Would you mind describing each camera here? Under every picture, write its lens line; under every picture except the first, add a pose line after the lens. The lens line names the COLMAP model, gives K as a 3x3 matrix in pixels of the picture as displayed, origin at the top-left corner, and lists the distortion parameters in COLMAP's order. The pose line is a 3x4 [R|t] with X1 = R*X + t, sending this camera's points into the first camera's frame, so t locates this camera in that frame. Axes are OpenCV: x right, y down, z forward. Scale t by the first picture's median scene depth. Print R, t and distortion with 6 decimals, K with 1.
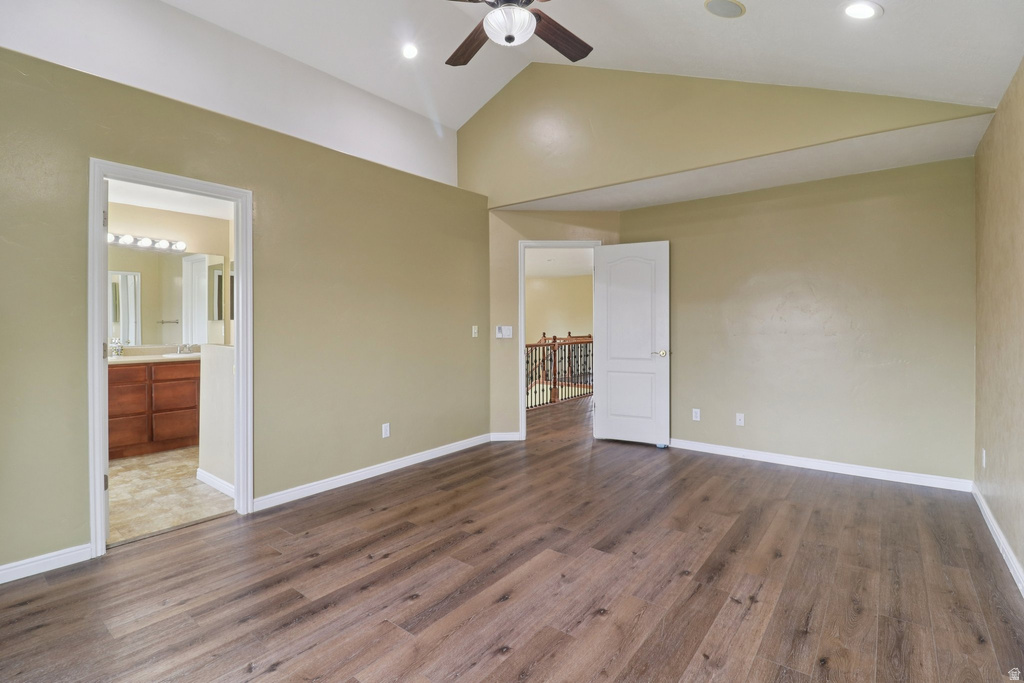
lens RADIAL K [[480.3, 0, 514.8], [0, 480.3, 330.4], [0, 0, 1]] dist [-0.003243, -0.010882]
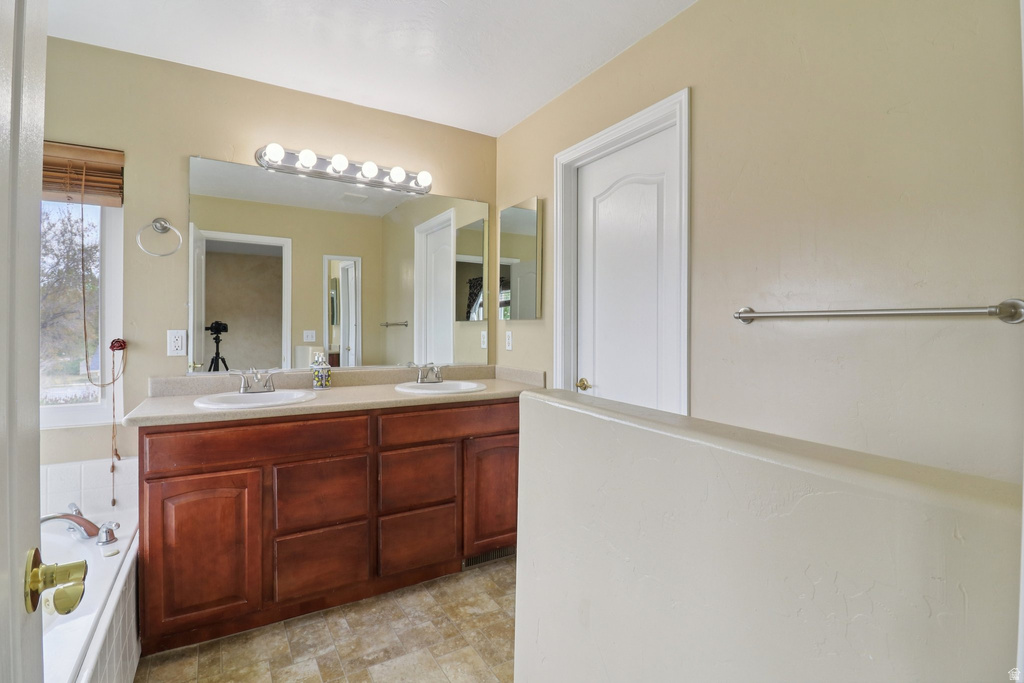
lens RADIAL K [[480.3, 0, 509.7], [0, 480.3, 335.9], [0, 0, 1]] dist [-0.003243, -0.010882]
pose [[0.933582, 0.010688, -0.358204, -0.486126], [-0.010634, 0.999941, 0.002121, -0.006161], [0.358205, 0.001829, 0.933641, 0.624657]]
